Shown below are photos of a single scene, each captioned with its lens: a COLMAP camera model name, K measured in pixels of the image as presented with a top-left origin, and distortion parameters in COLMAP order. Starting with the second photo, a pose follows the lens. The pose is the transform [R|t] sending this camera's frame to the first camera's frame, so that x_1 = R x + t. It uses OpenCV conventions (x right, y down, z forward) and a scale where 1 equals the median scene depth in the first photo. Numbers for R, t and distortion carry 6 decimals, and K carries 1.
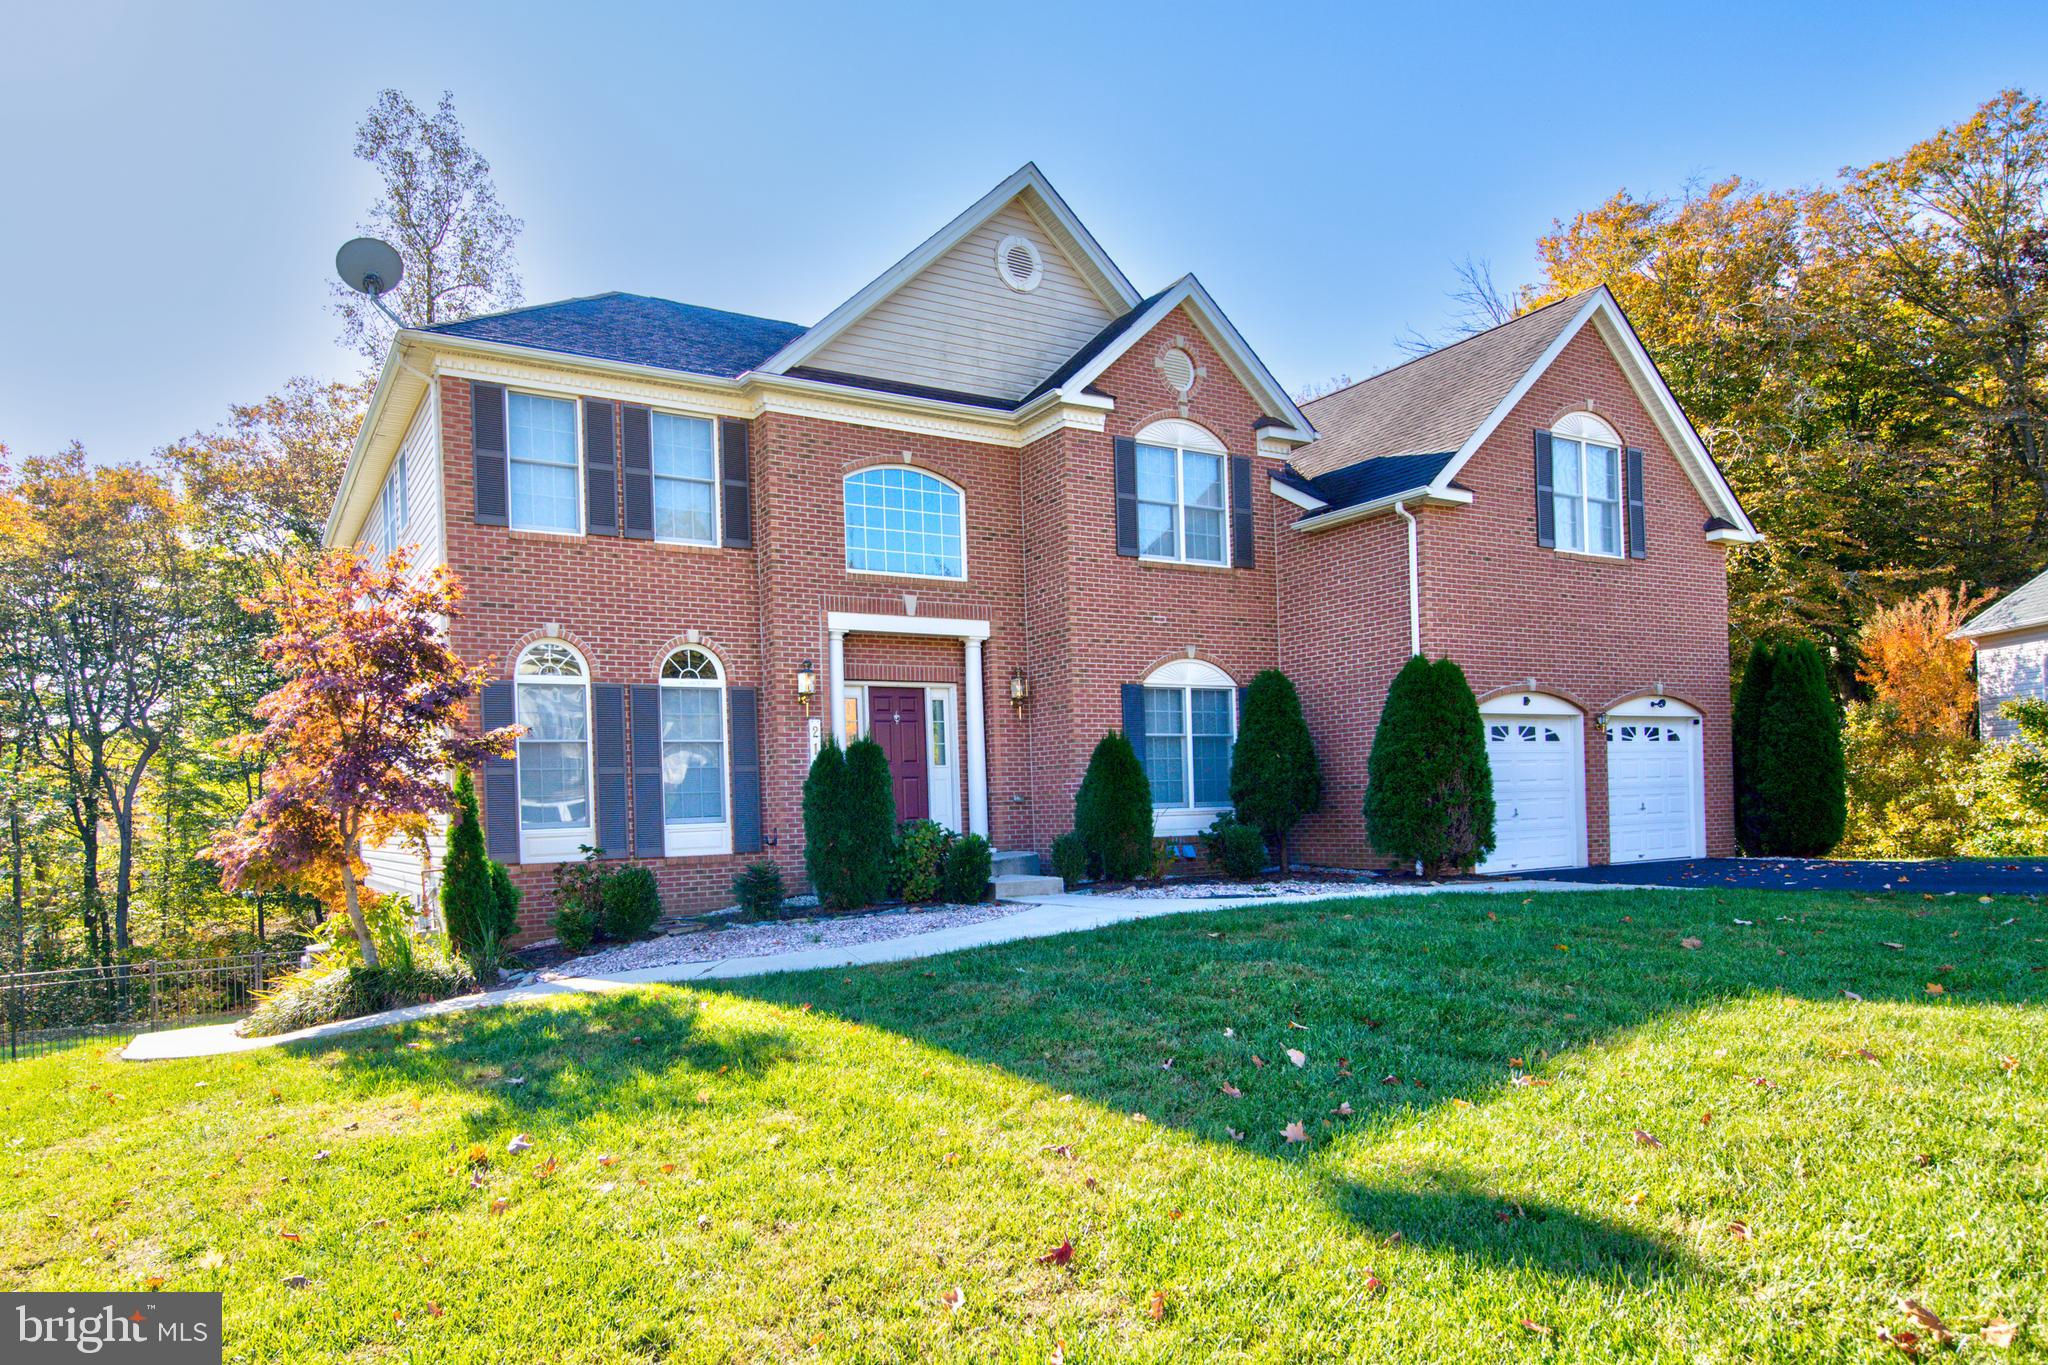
lens RADIAL K [[1100.1, 0, 1025.9], [0, 1100.1, 789.0], [0, 0, 1]] dist [-0.001243, -0.002024]
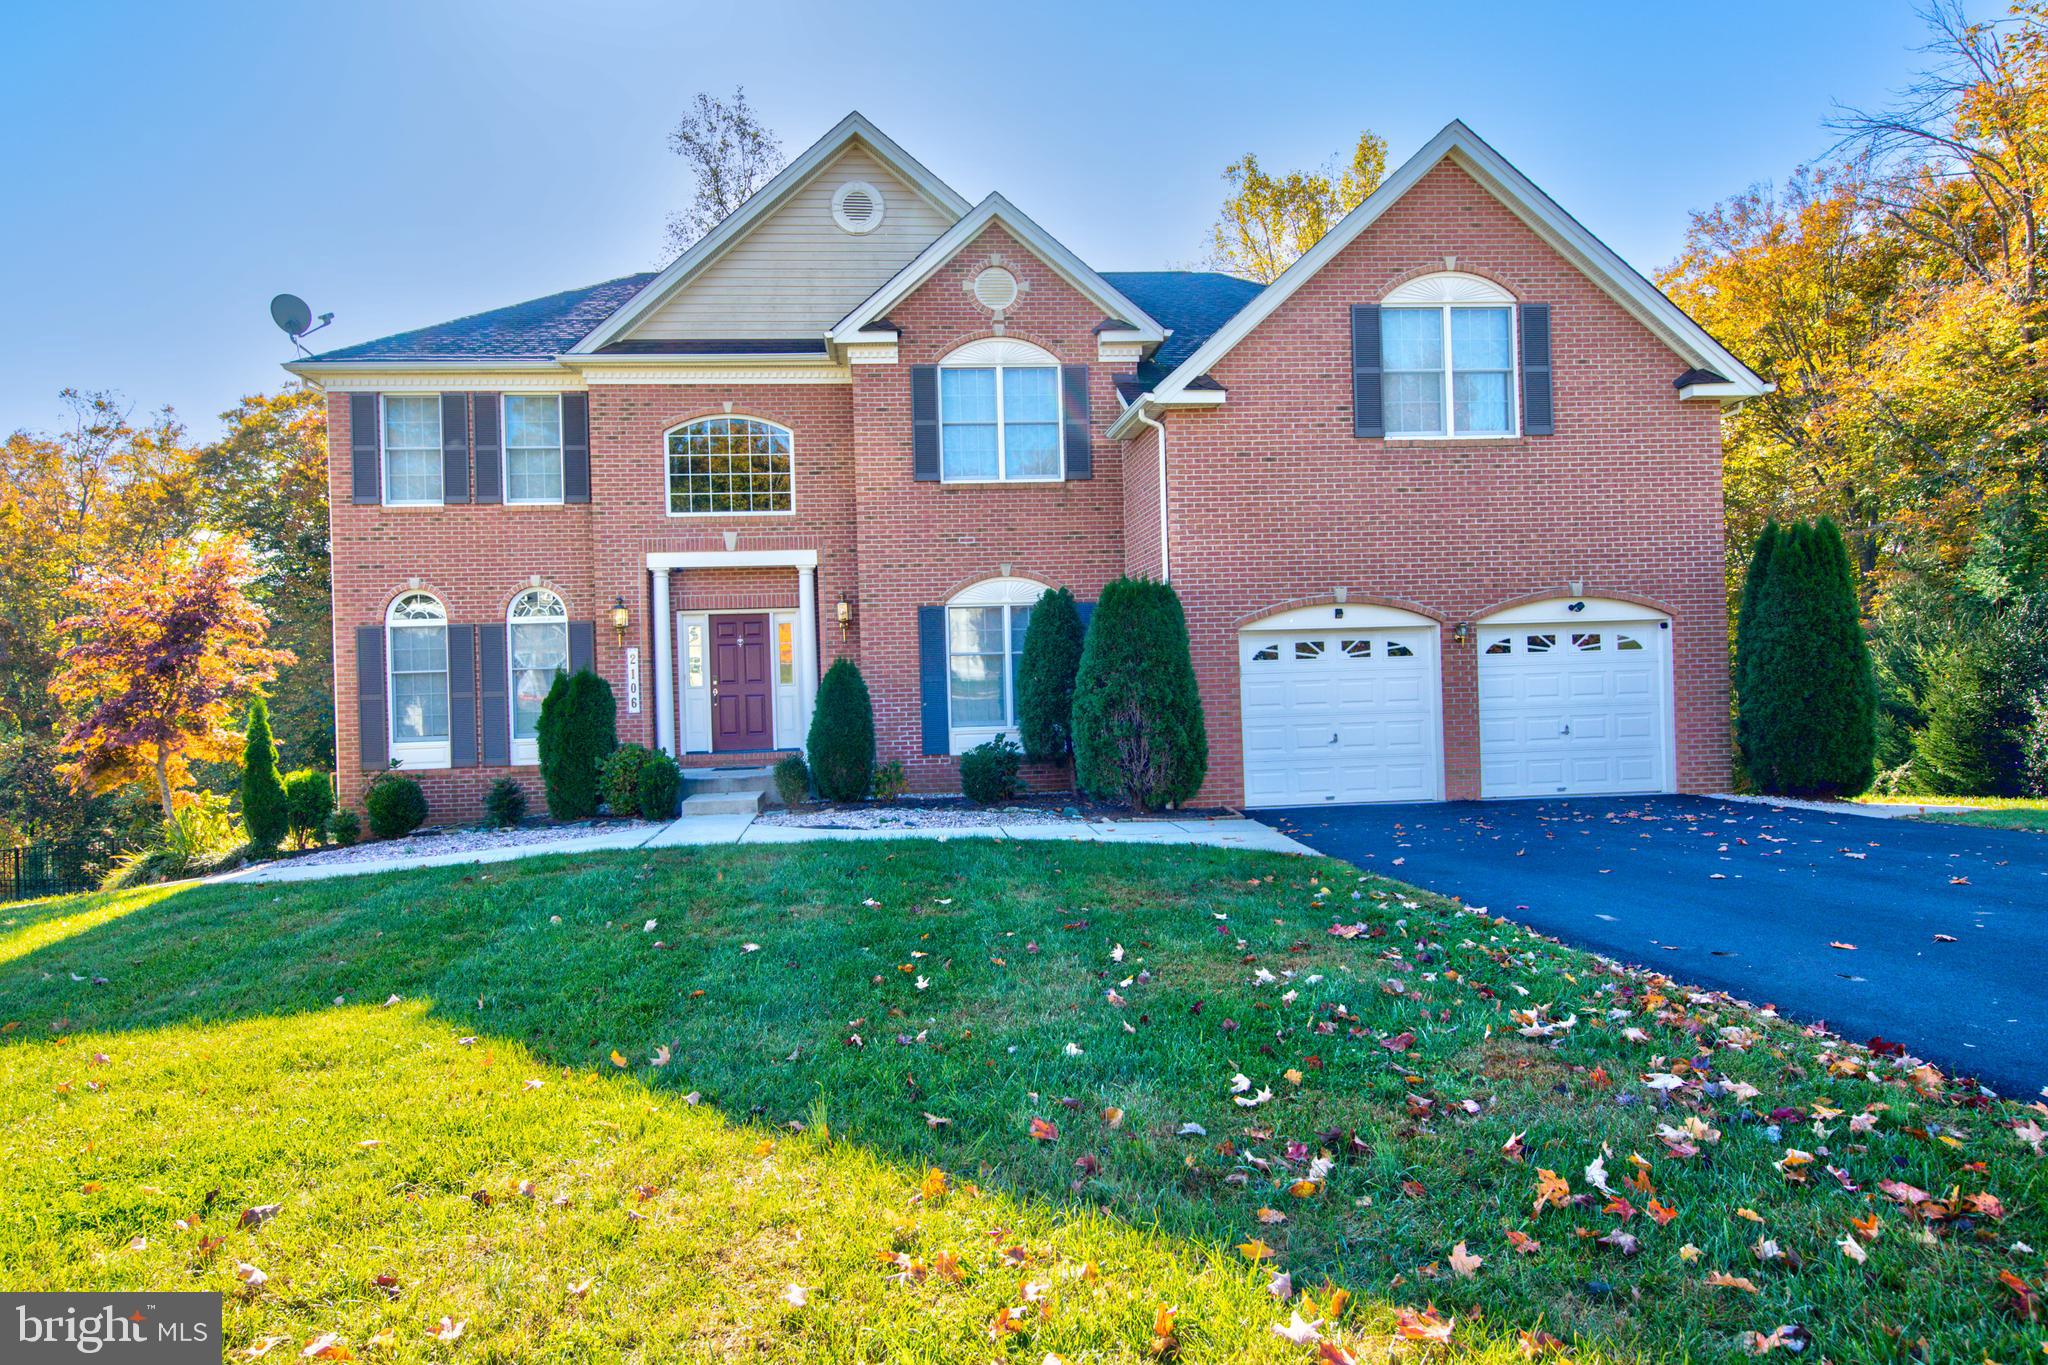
lens RADIAL K [[1095.5, 0, 1024.5], [0, 1095.5, 683.2], [0, 0, 1]] dist [-0.004895, 0.001255]
pose [[0.925878, 0.001856, -0.377818, 0.554488], [0.003687, 0.999896, 0.013947, -0.036694], [0.377805, -0.014306, 0.925775, 0.084863]]
